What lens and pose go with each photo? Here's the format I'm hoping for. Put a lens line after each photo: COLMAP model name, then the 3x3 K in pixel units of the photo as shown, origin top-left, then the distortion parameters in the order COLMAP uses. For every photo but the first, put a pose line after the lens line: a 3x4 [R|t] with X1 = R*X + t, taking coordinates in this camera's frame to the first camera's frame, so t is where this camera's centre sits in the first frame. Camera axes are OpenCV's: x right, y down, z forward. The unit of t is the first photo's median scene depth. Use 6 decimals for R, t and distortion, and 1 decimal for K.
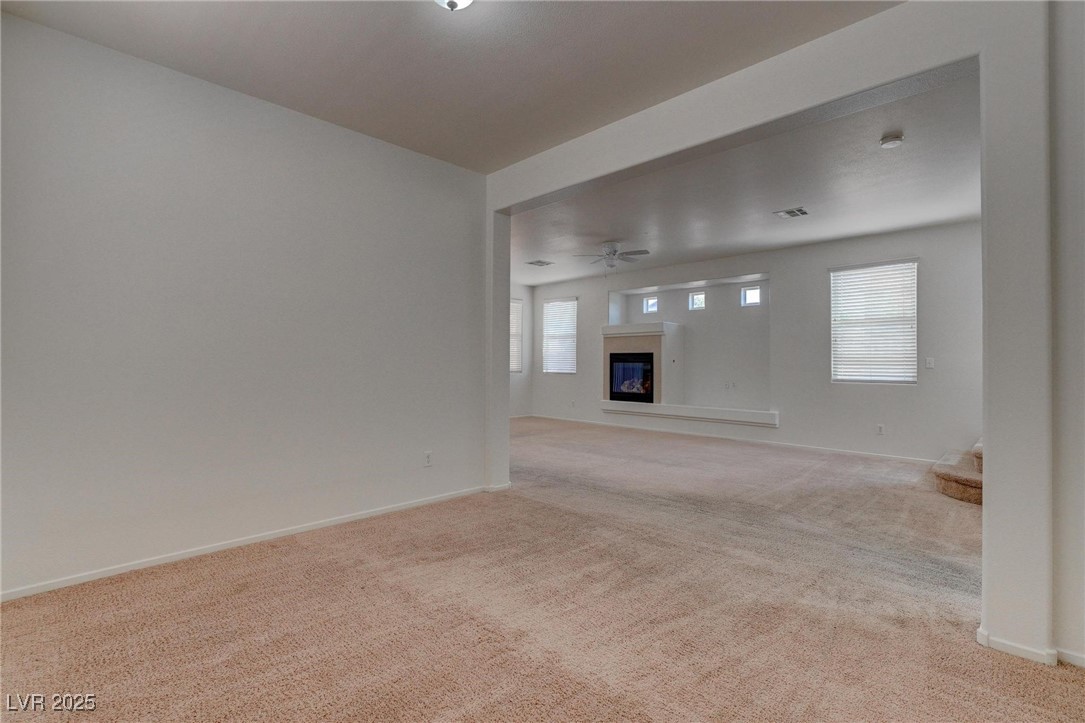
lens RADIAL K [[507.3, 0, 539.3], [0, 507.3, 360.0], [0, 0, 1]] dist [-0.012838, 0.000979]
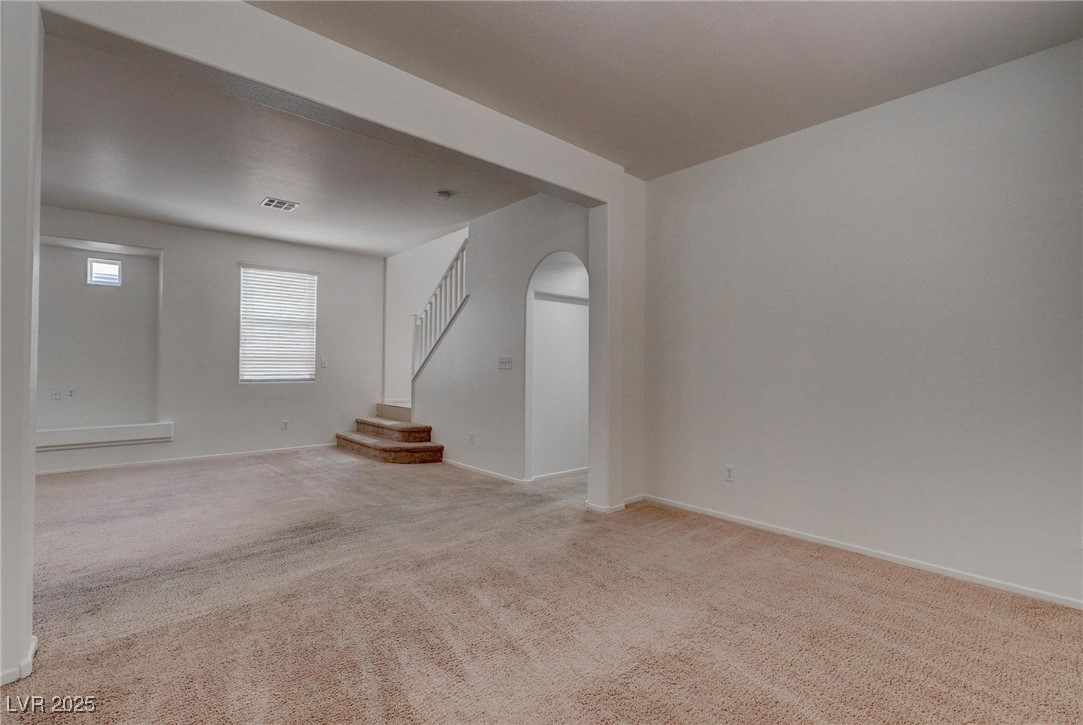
lens RADIAL K [[506.4, 0, 538.3], [0, 506.4, 361.0], [0, 0, 1]] dist [-0.012838, 0.000979]
pose [[0.040548, 0.000636, 0.999177, -0.381040], [-0.010105, 0.999949, -0.000227, -0.002843], [-0.999127, -0.010087, 0.040552, 0.436020]]
